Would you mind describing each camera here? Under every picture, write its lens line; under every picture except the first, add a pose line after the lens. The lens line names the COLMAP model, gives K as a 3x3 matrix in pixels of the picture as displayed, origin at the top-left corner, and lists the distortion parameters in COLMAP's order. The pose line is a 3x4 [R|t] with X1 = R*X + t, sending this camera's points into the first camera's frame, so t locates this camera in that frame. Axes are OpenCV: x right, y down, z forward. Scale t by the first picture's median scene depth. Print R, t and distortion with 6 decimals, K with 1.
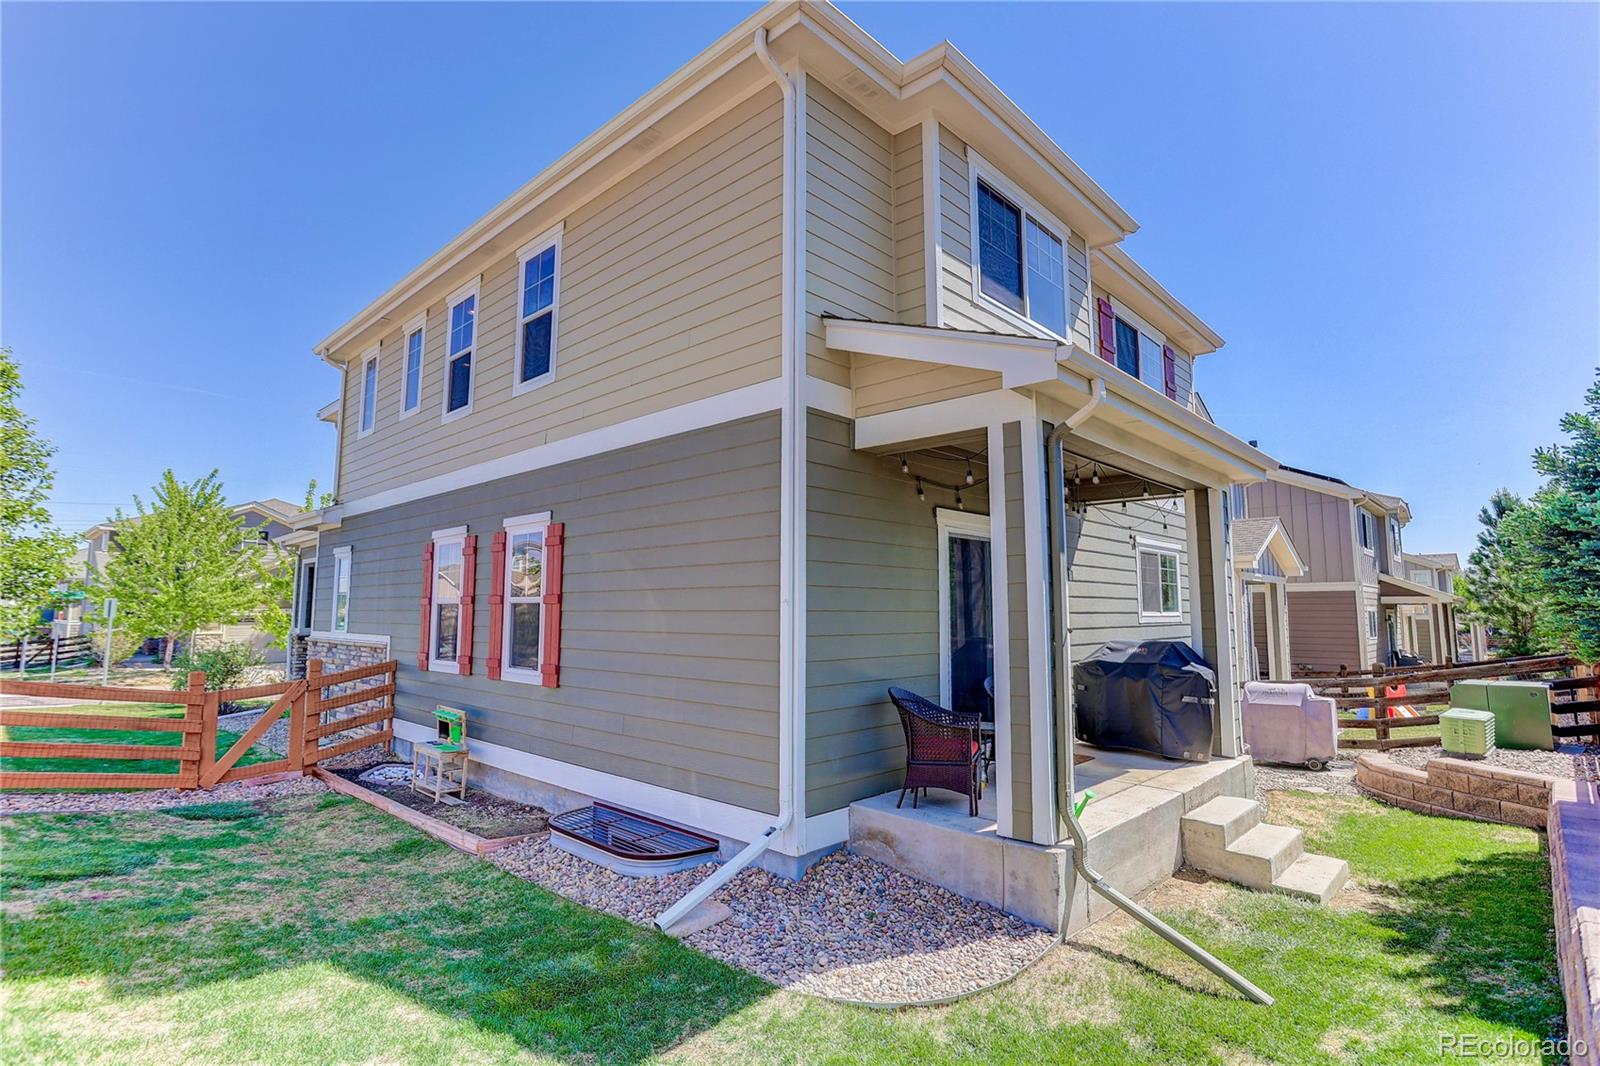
lens RADIAL K [[789.5, 0, 796.0], [0, 789.5, 476.5], [0, 0, 1]] dist [-0.003068, 0.000165]
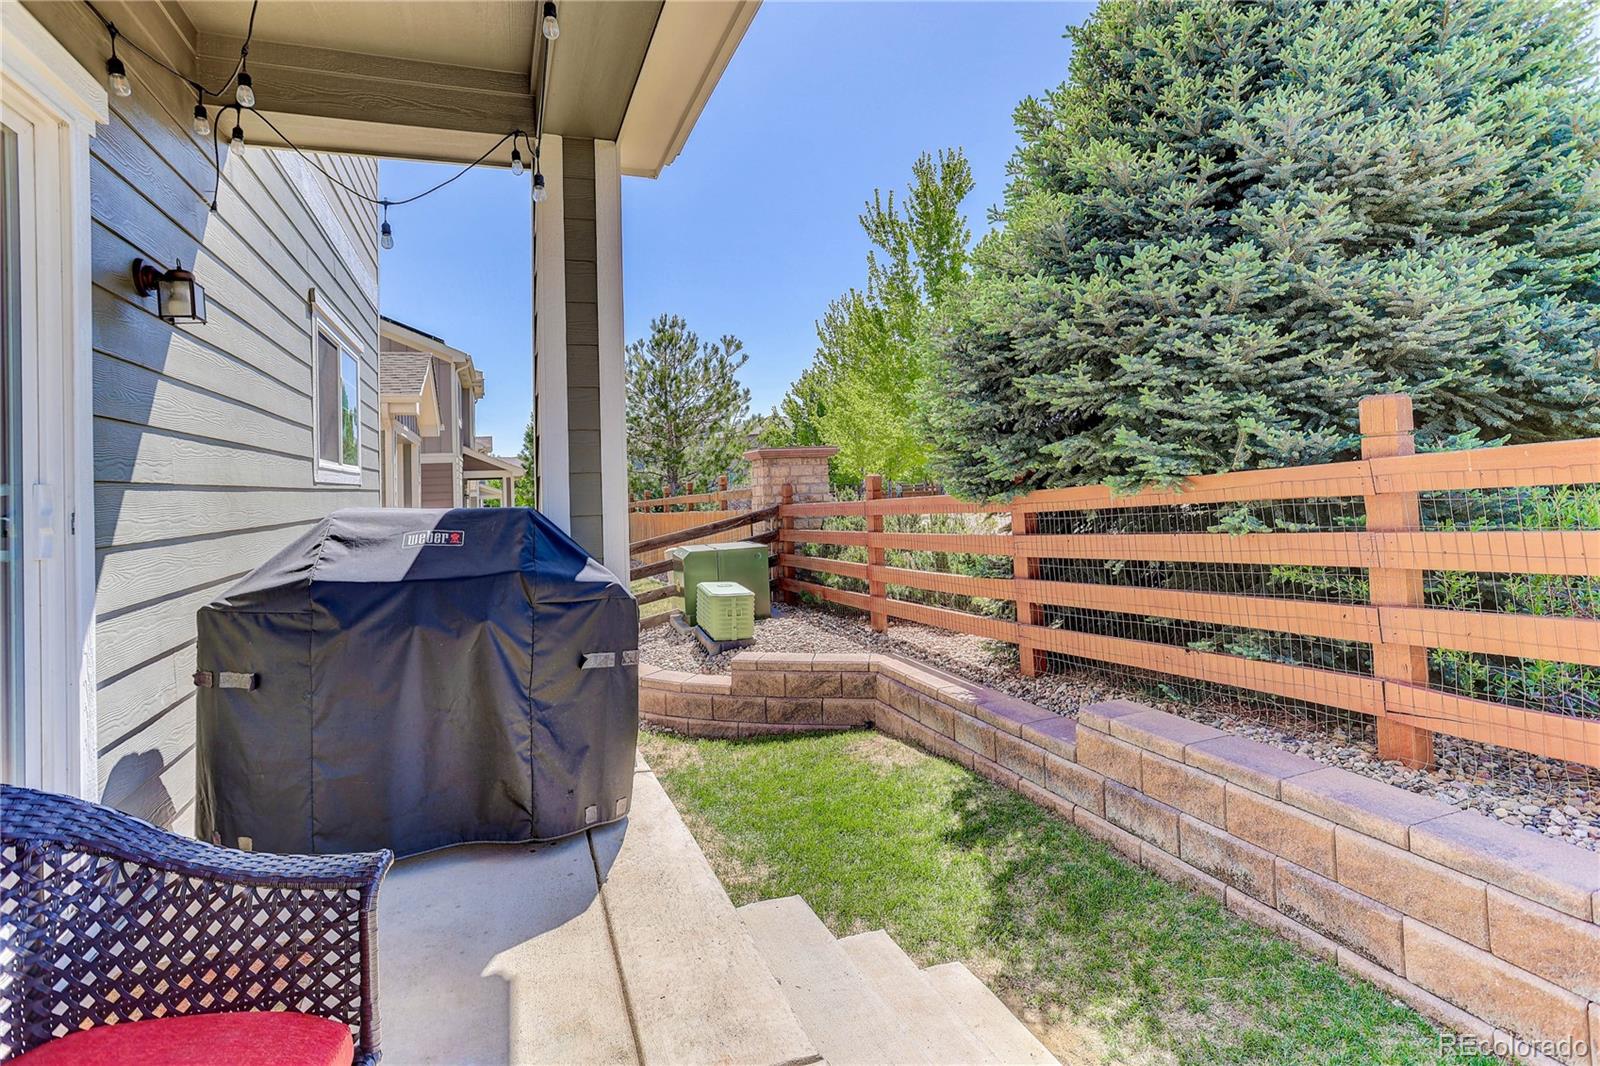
lens RADIAL K [[789.5, 0, 796.0], [0, 789.5, 476.5], [0, 0, 1]] dist [-0.003068, 0.000165]
pose [[0.440039, -0.002067, 0.897977, 0.198990], [-0.125059, 0.990111, 0.063563, 0.153737], [-0.889228, -0.140270, 0.435429, 0.722645]]
